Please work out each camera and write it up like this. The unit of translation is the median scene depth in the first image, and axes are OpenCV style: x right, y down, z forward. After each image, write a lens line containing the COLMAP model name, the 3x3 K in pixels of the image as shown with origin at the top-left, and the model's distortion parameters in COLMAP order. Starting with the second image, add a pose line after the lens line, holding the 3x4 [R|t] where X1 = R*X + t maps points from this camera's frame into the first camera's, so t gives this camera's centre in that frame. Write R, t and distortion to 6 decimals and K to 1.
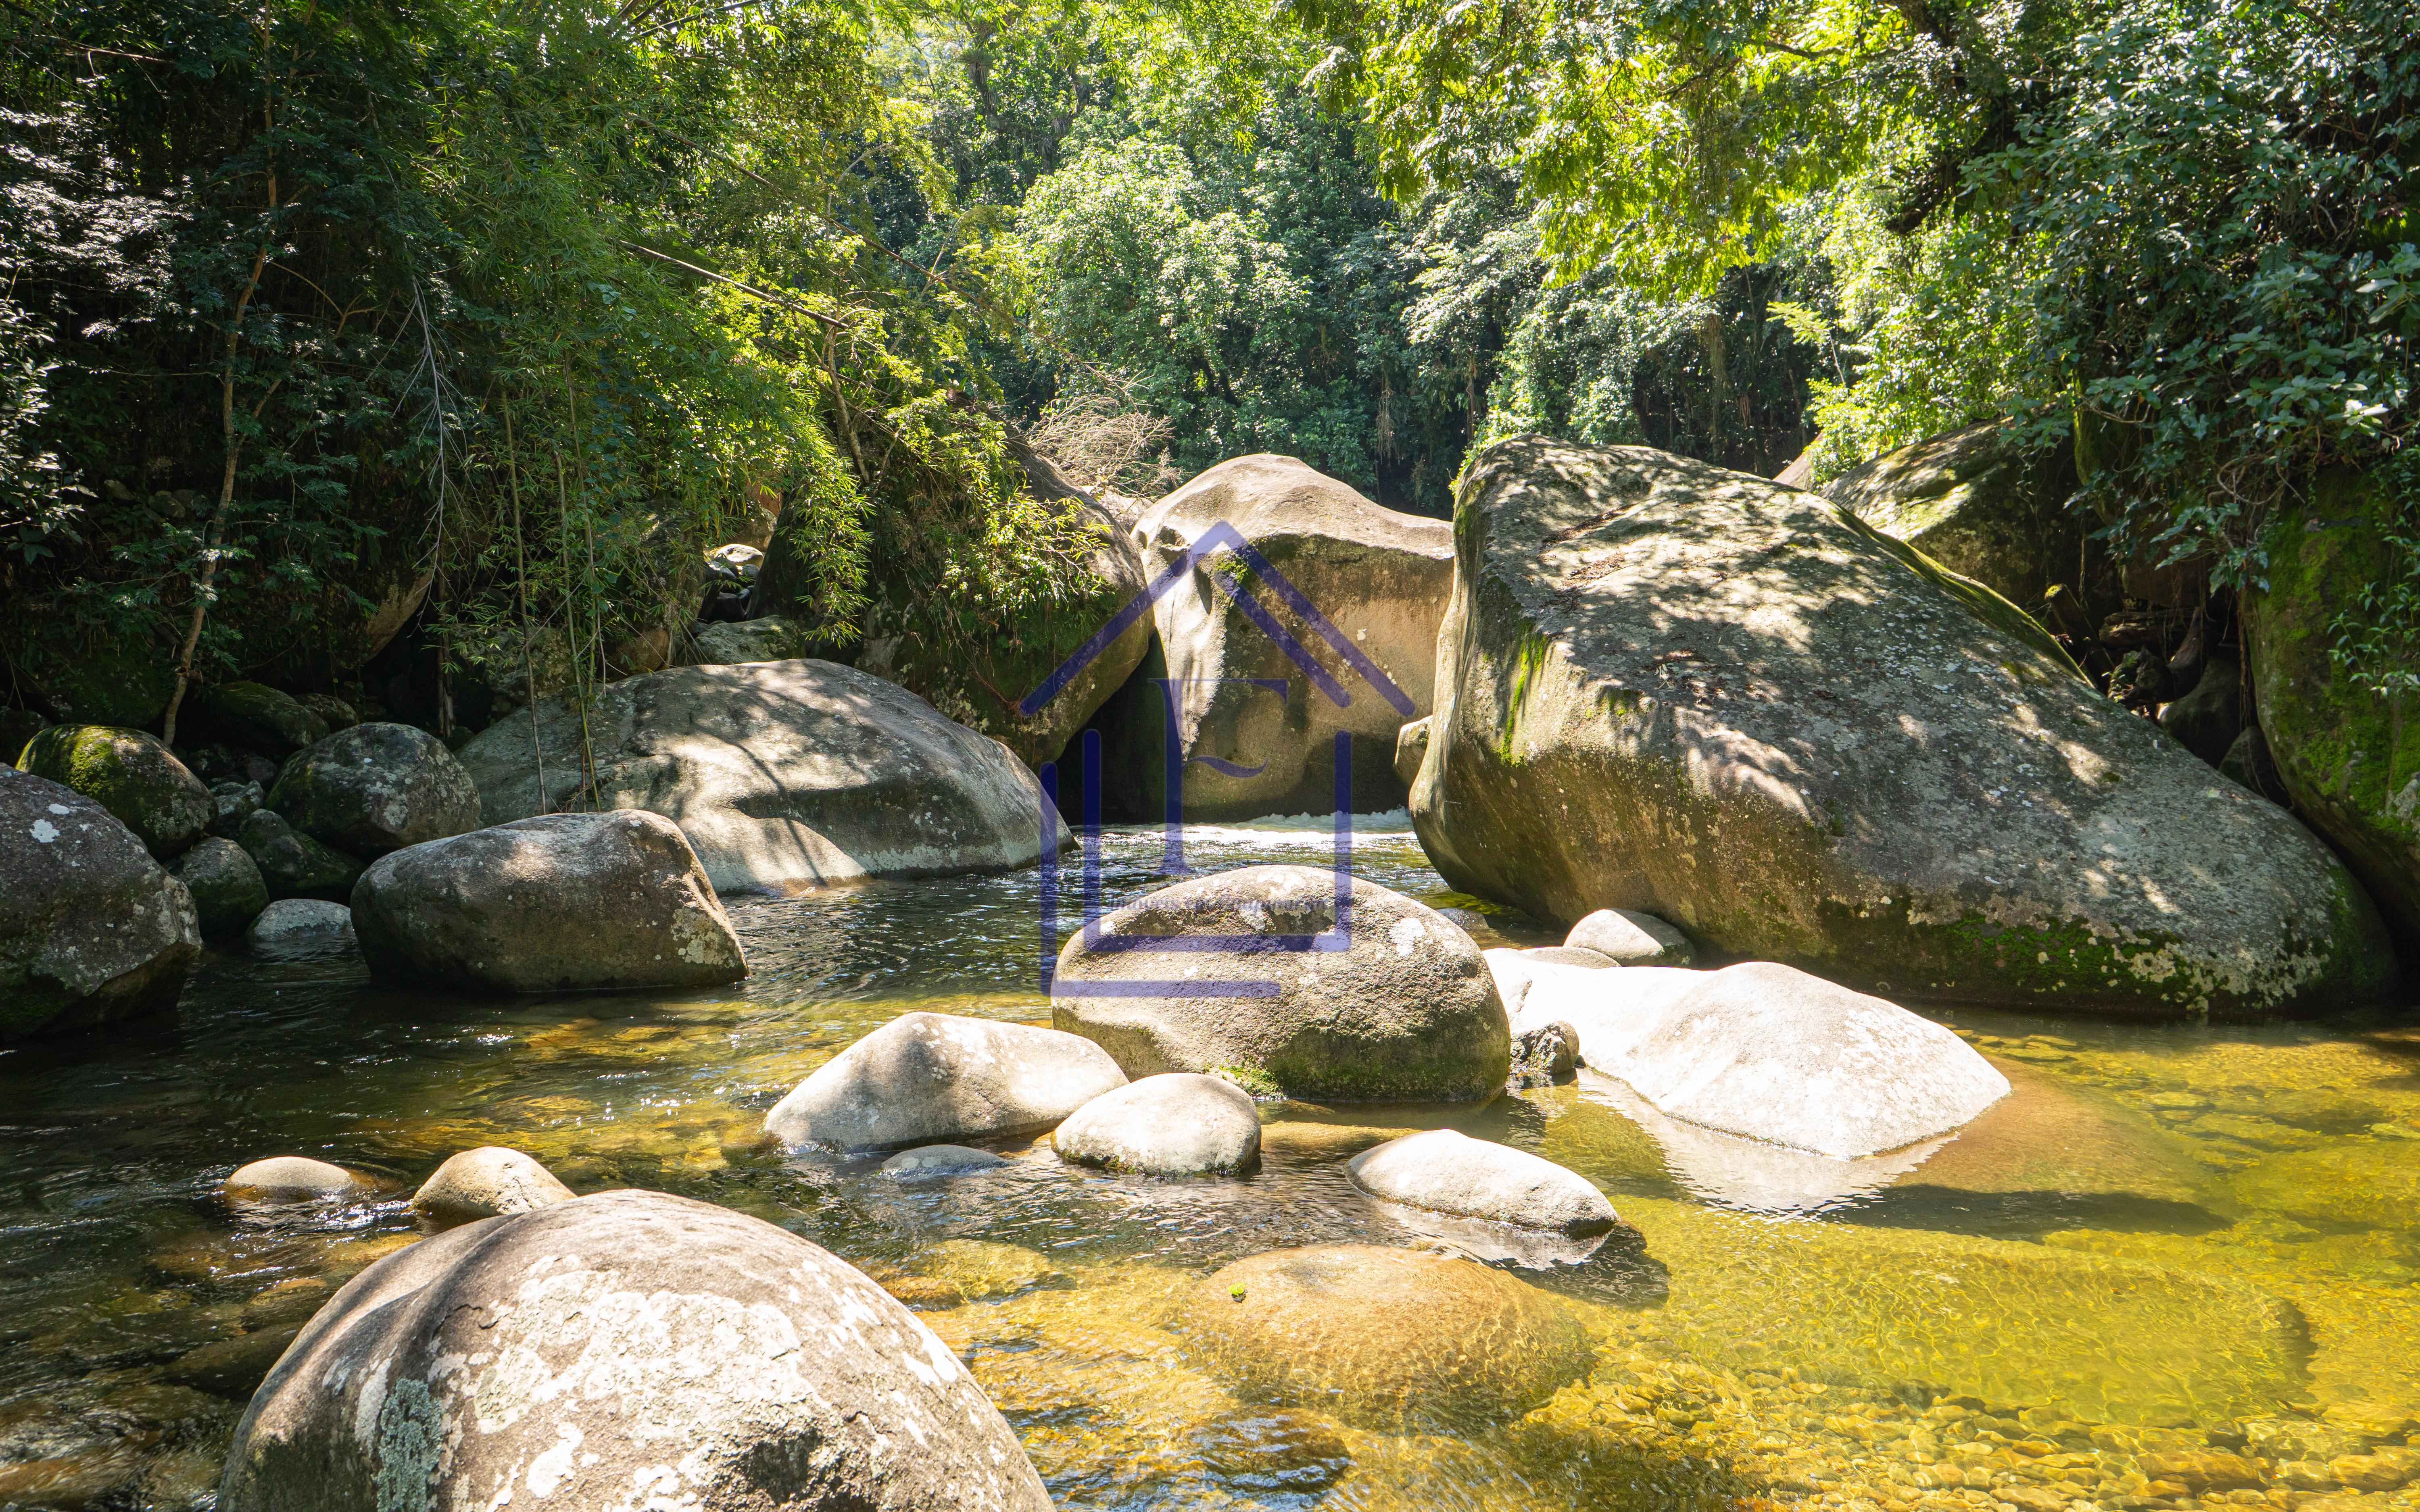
lens RADIAL K [[1941.7, 0, 1276.7], [0, 1941.7, 760.1], [0, 0, 1]] dist [-0.158328, 0.123299]
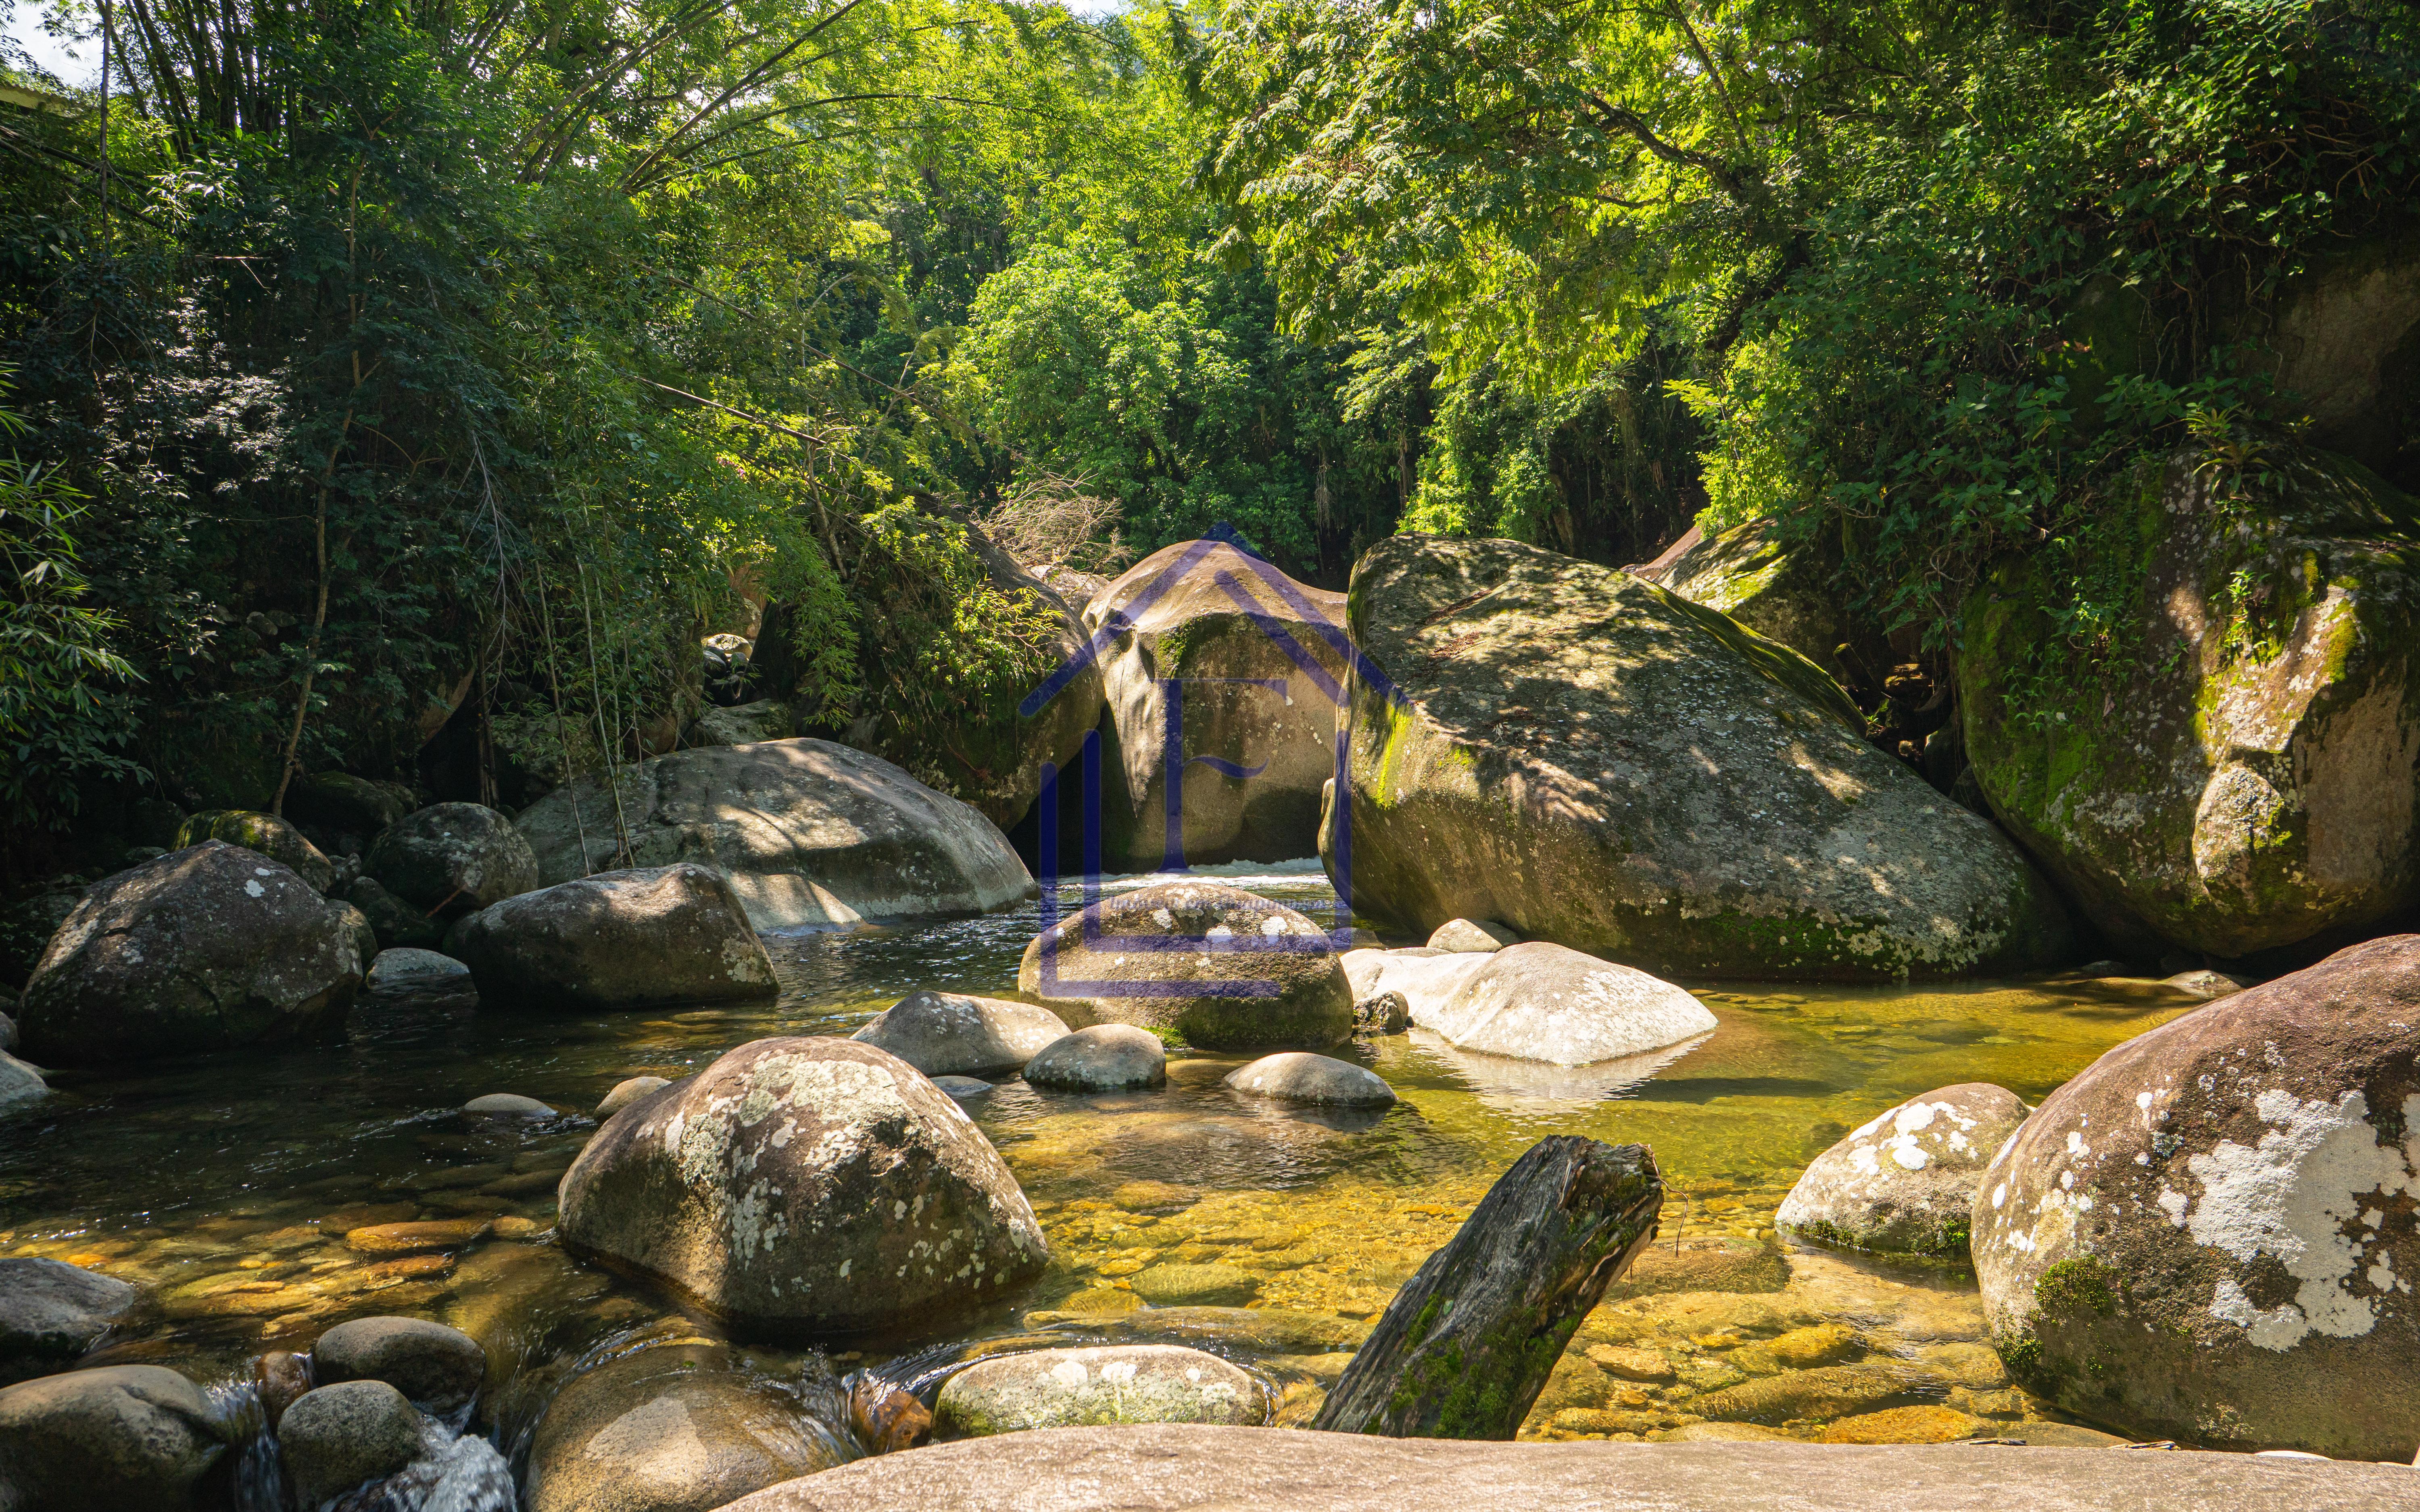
lens RADIAL K [[1941.7, 0, 1276.7], [0, 1941.7, 760.1], [0, 0, 1]] dist [-0.158328, 0.123299]
pose [[0.999333, -0.031868, 0.017818, 0.016333], [0.032398, 0.999017, -0.030241, 0.004024], [-0.016837, 0.030798, 0.999384, -0.132104]]
